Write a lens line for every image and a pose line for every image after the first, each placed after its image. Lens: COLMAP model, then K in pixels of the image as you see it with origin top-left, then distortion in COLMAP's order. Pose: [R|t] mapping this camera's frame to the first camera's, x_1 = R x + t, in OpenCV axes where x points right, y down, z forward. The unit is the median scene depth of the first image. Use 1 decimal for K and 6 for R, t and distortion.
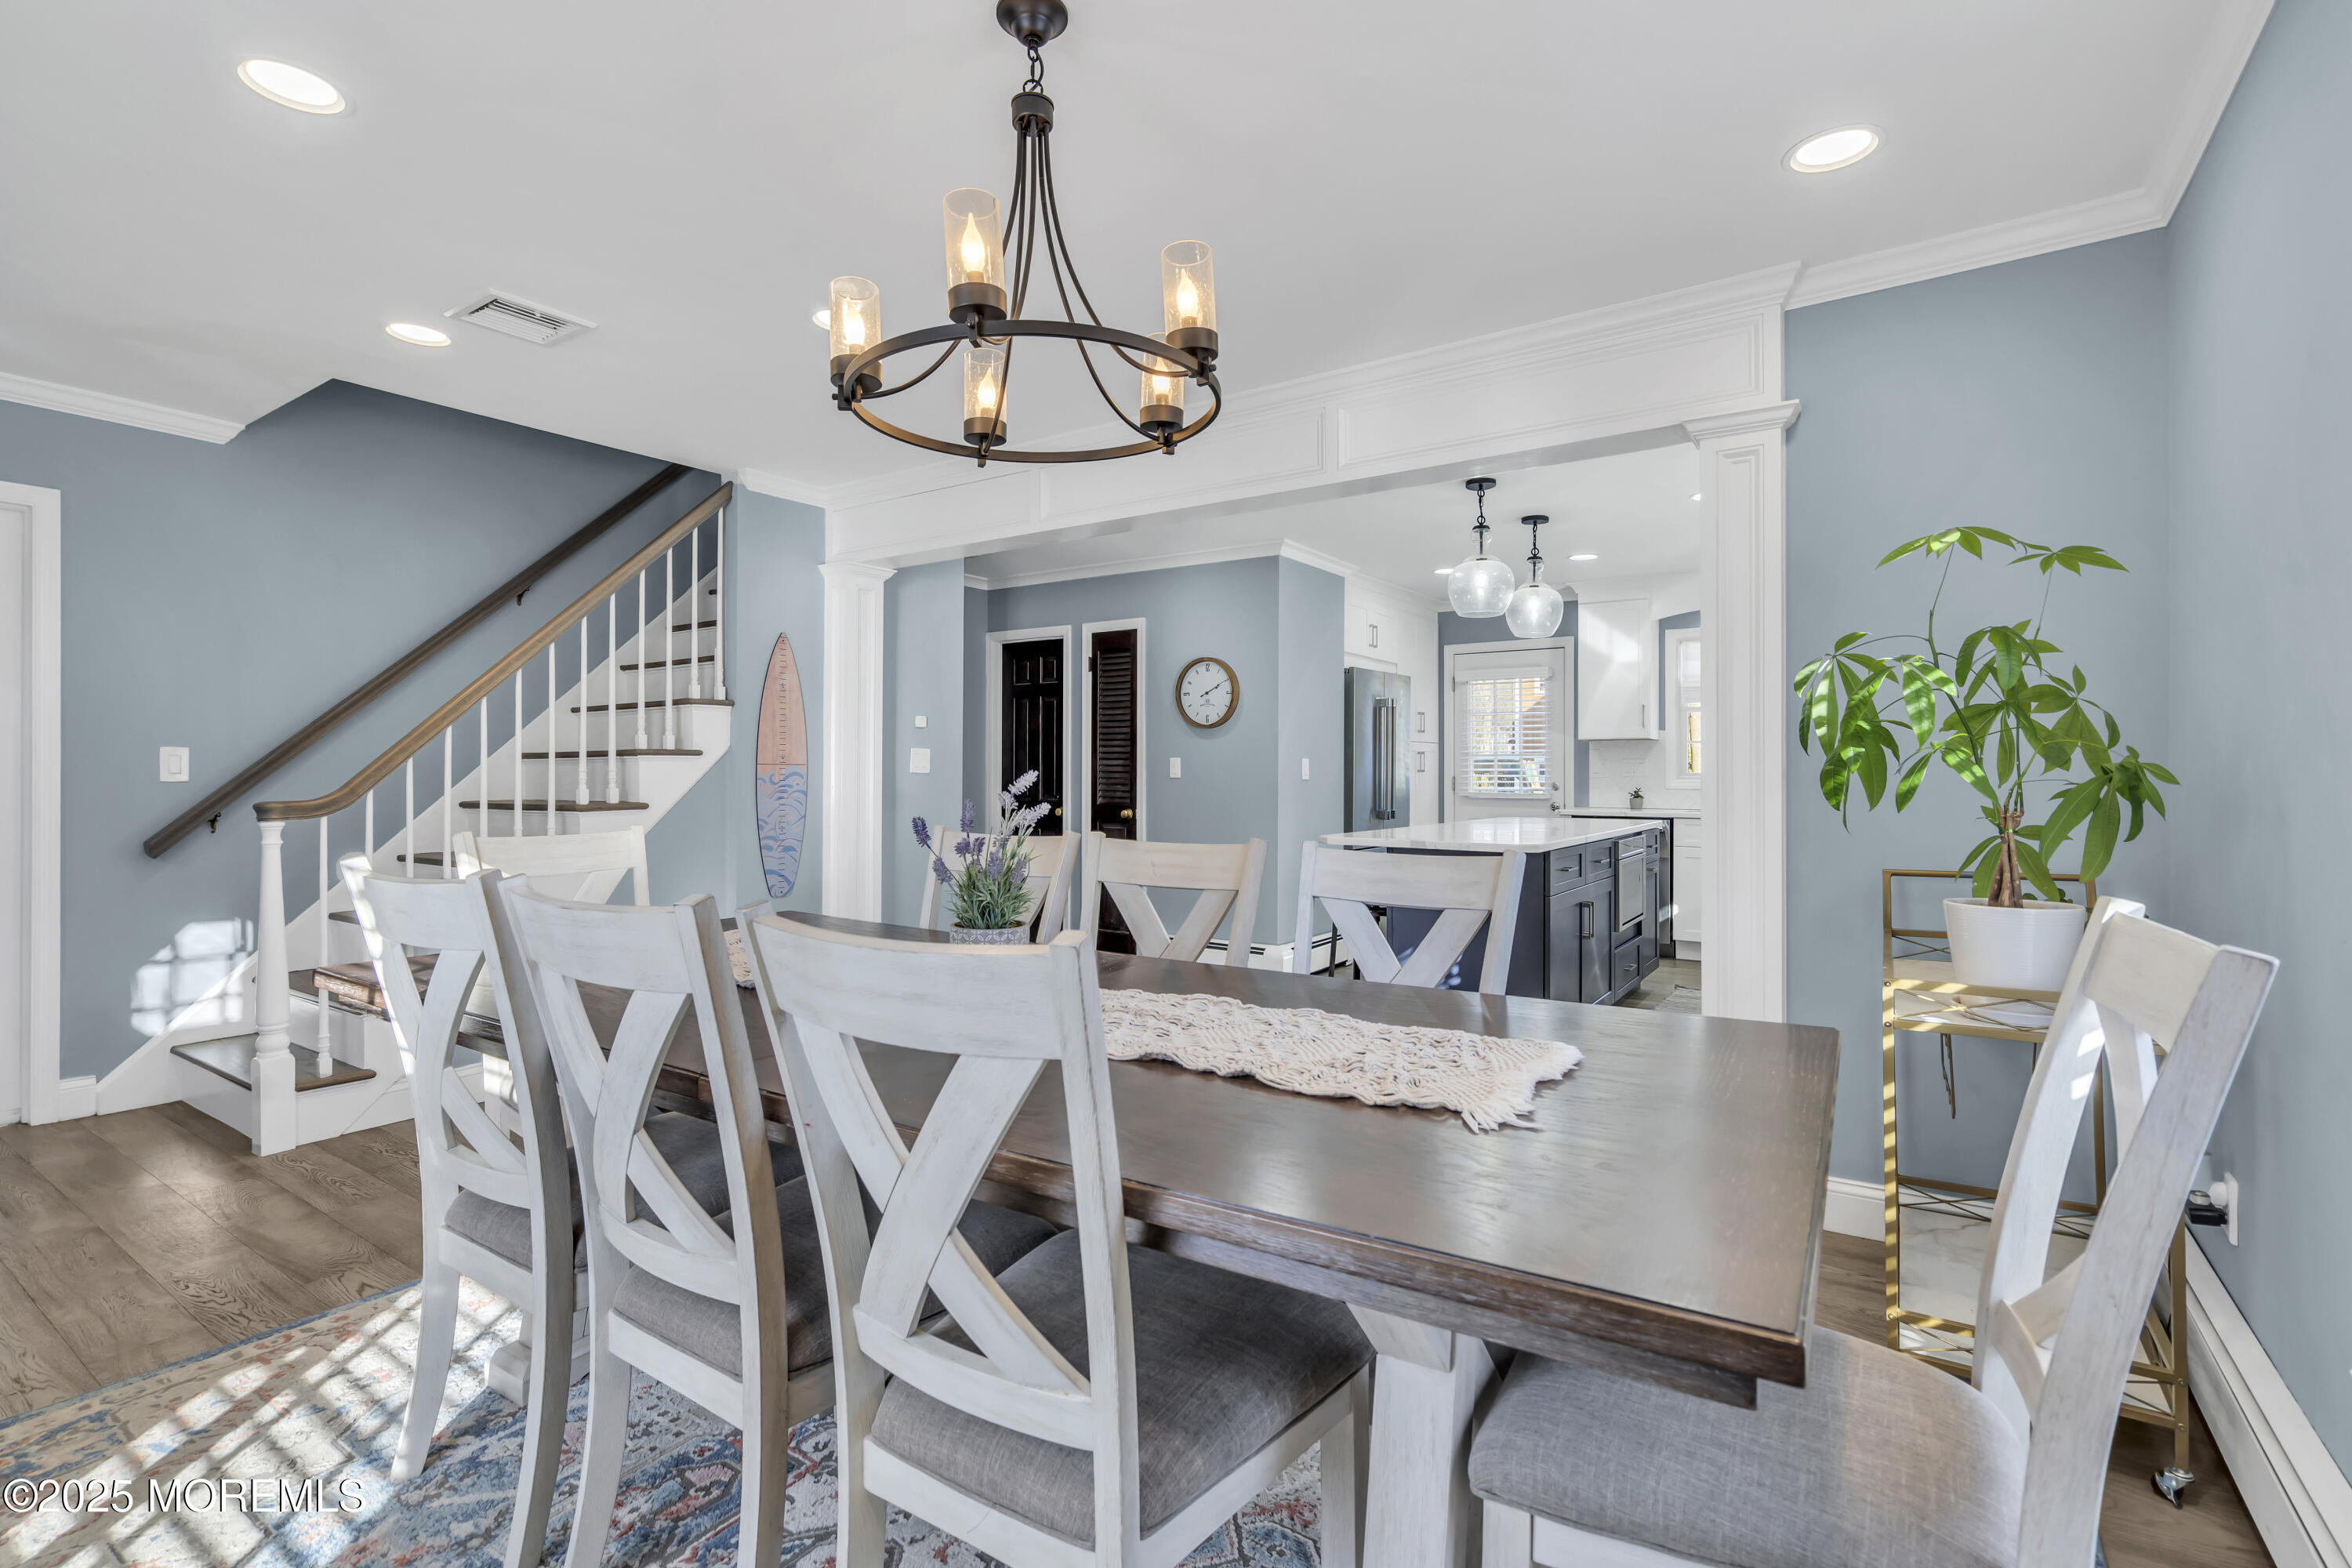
lens RADIAL K [[1068.1, 0, 1186.2], [0, 1068.1, 770.6], [0, 0, 1]] dist [-0.009220, 0.003032]
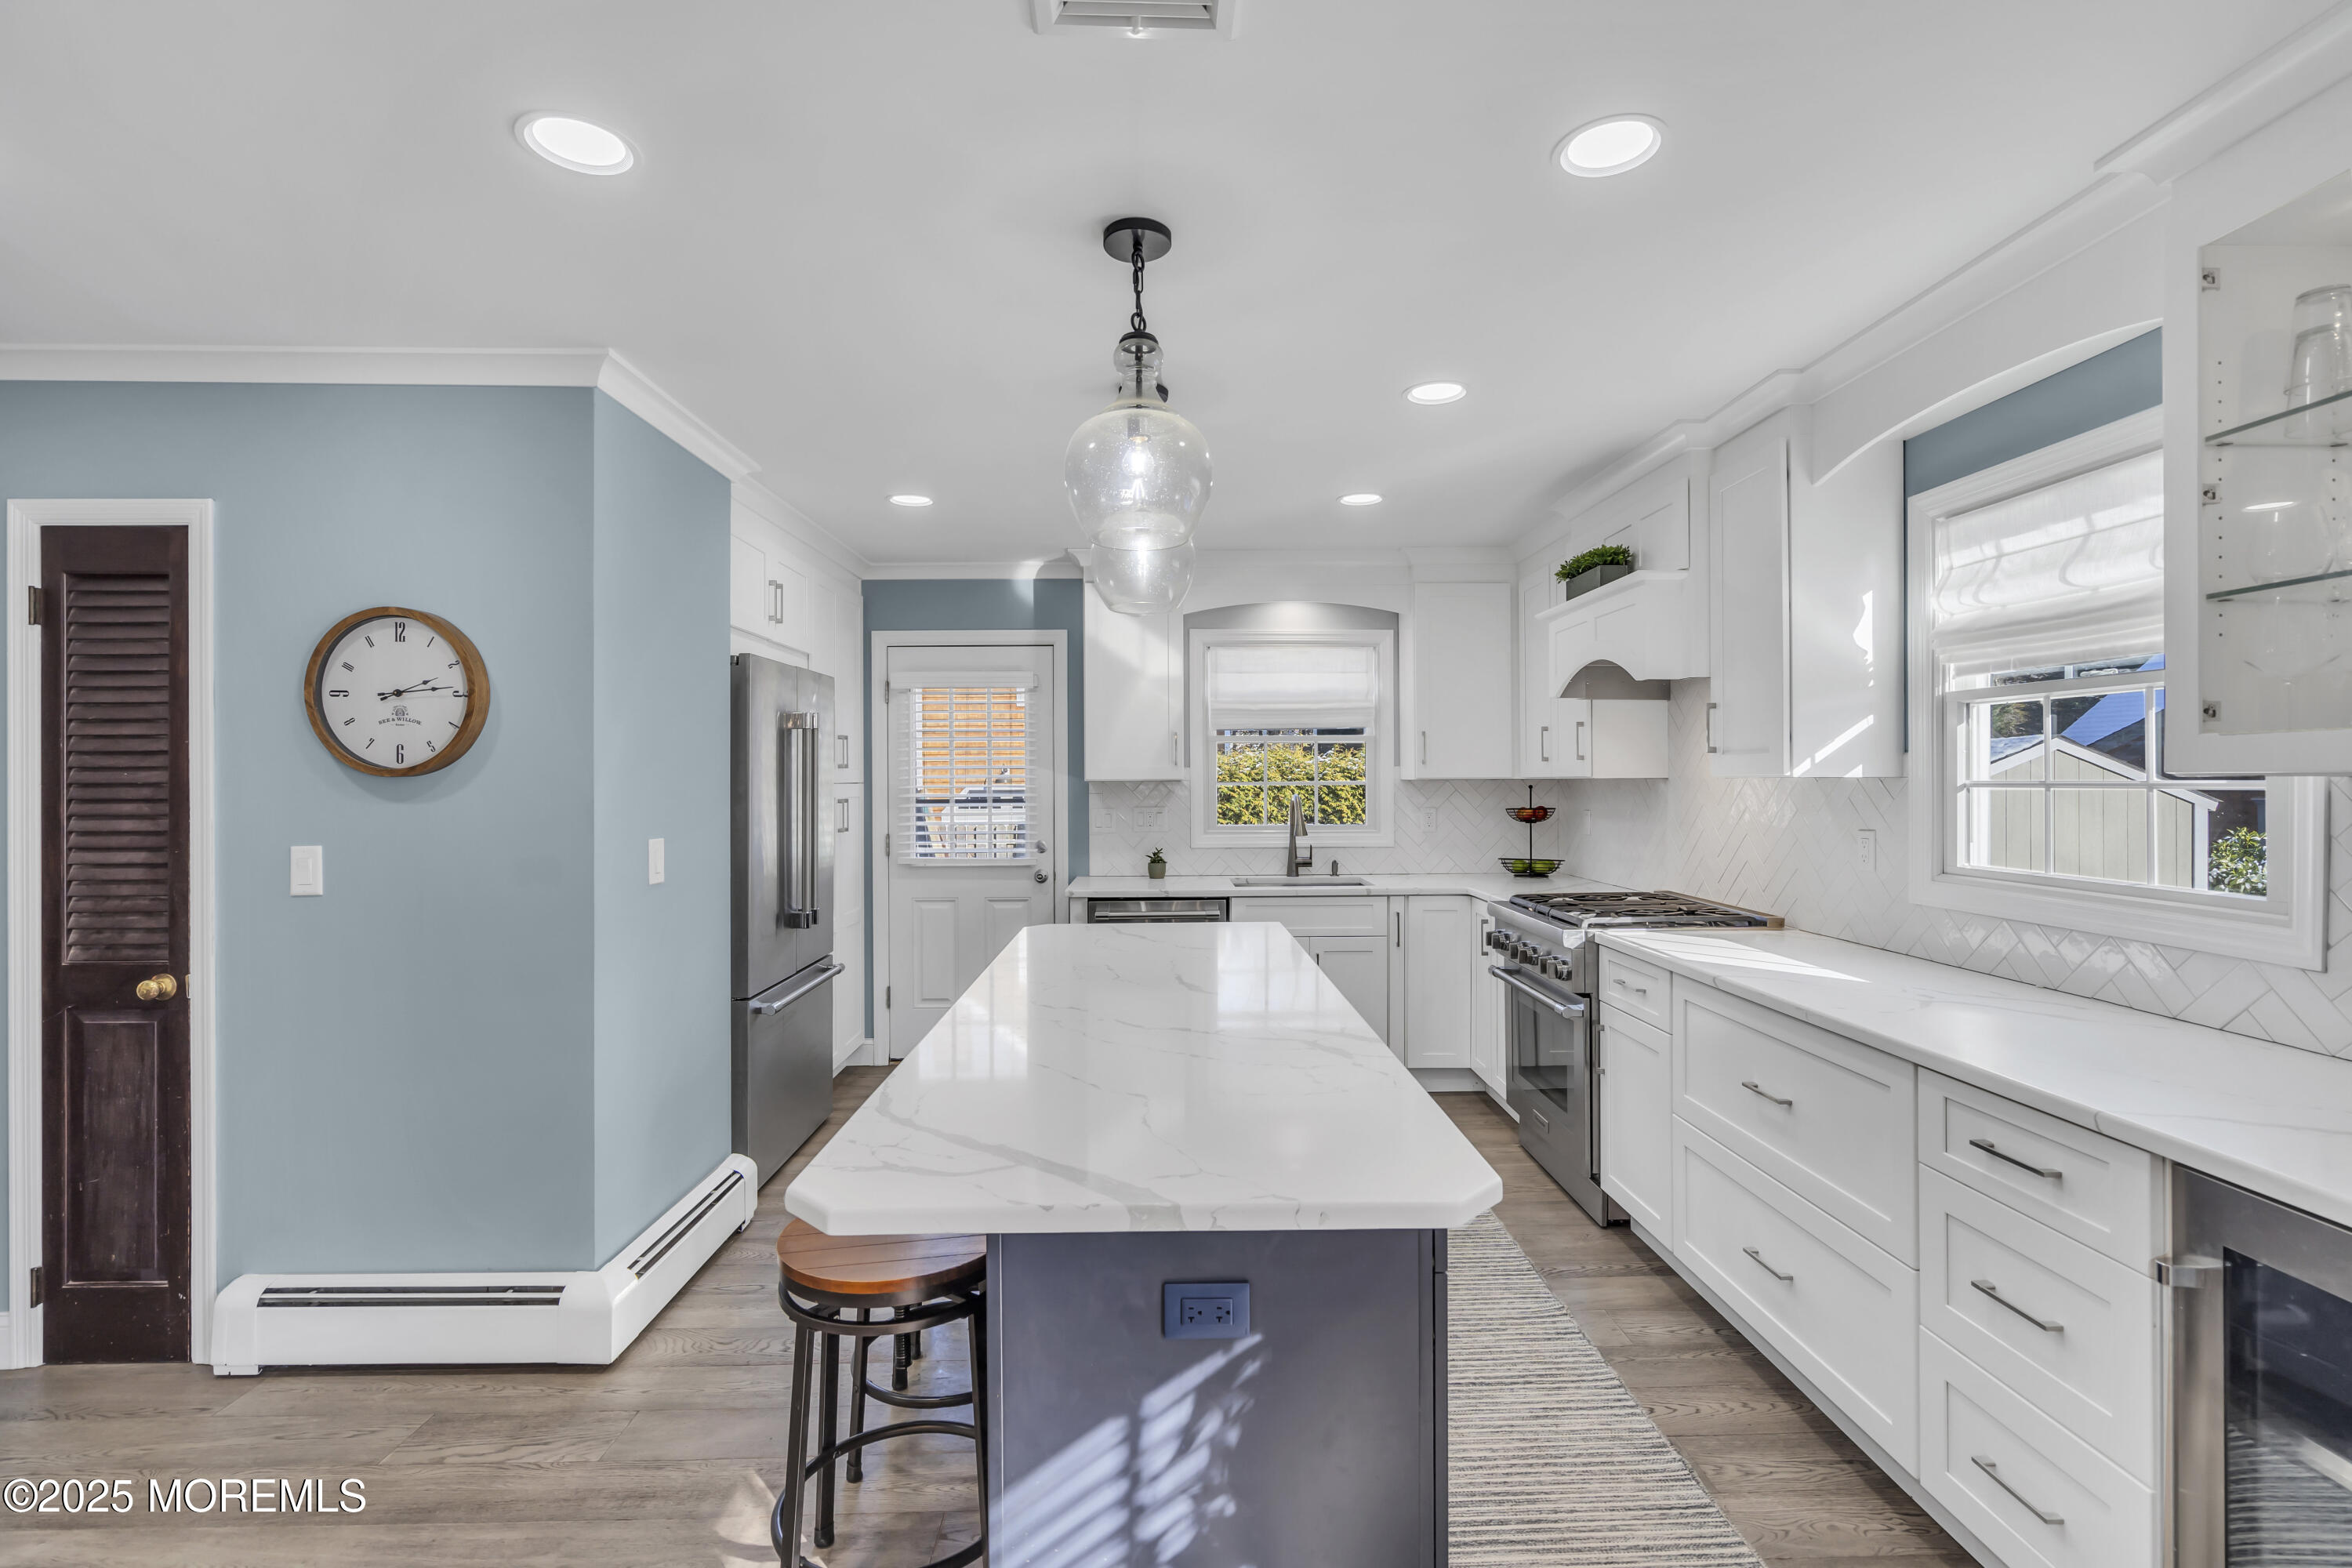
lens RADIAL K [[1068.1, 0, 1180.2], [0, 1068.1, 771.0], [0, 0, 1]] dist [-0.009220, 0.003032]
pose [[0.818102, -0.003001, 0.575066, 0.030195], [0.006781, 0.999967, -0.004429, -0.037663], [-0.575034, 0.007523, 0.818095, 0.478644]]
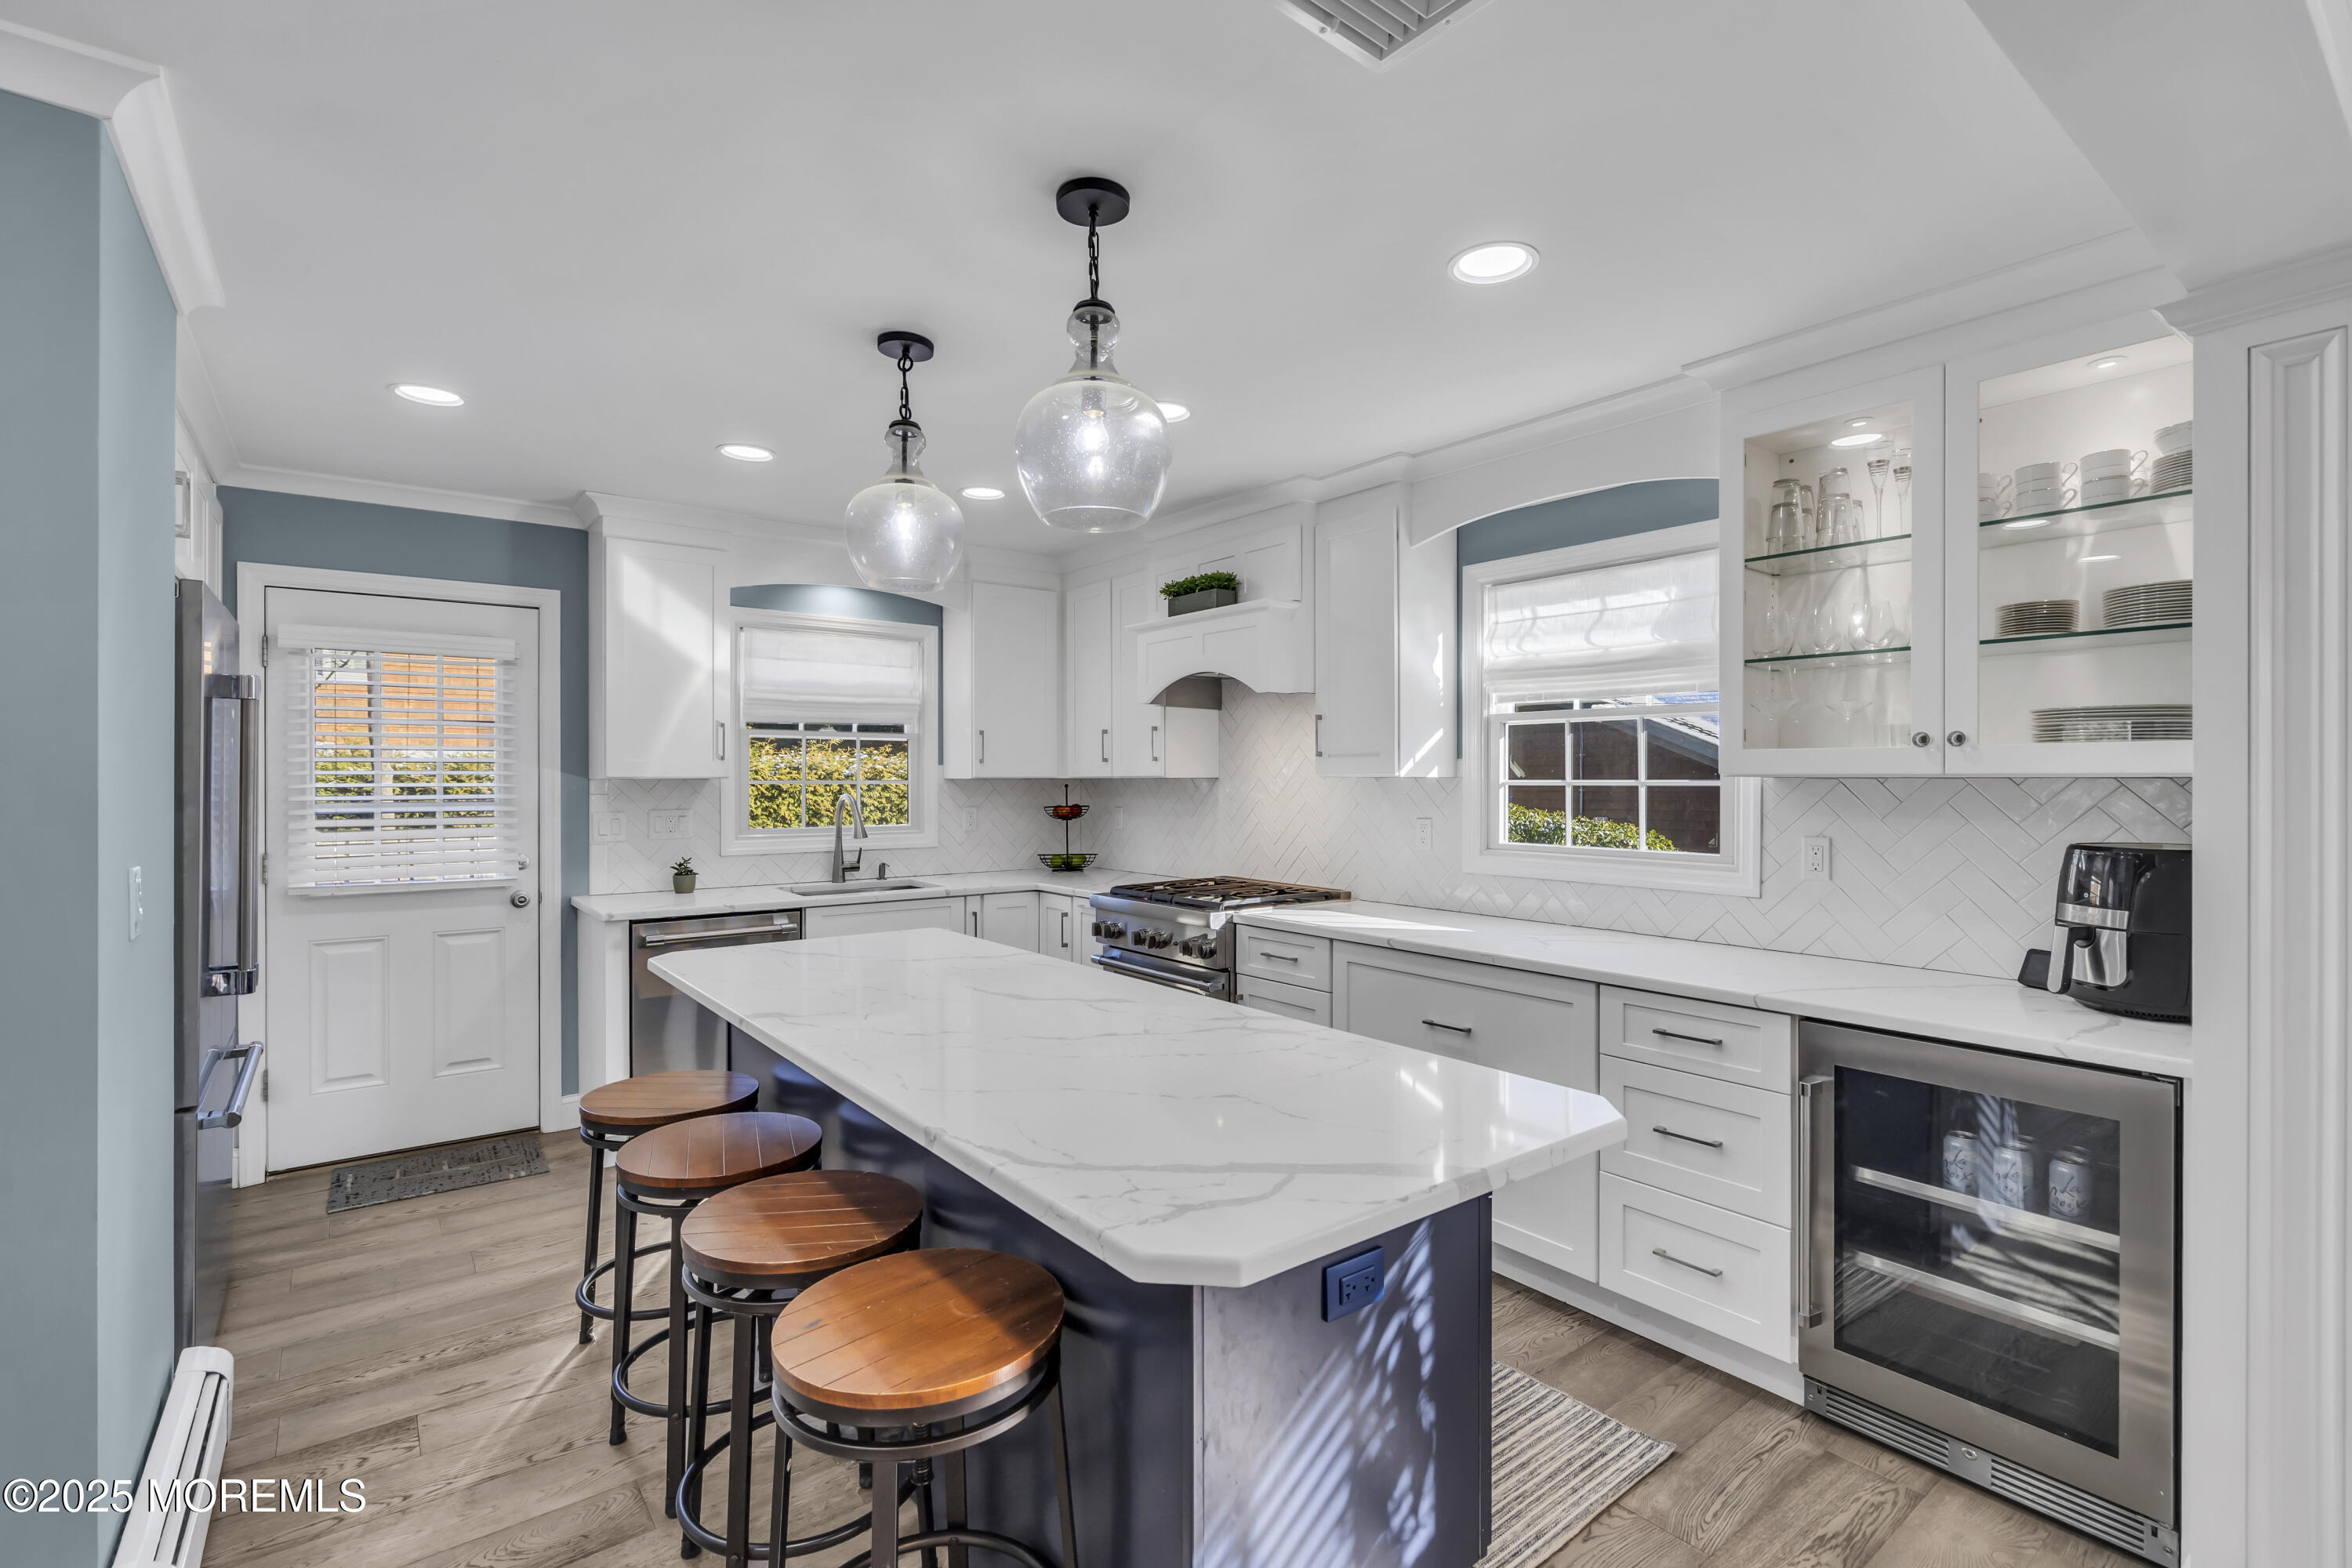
lens RADIAL K [[1068.1, 0, 1186.2], [0, 1068.1, 775.7], [0, 0, 1]] dist [-0.009220, 0.003032]
pose [[0.312550, -0.000733, 0.949901, -0.075805], [-0.000042, 1.000000, 0.000785, -0.036364], [-0.949901, -0.000285, 0.312549, 0.630855]]
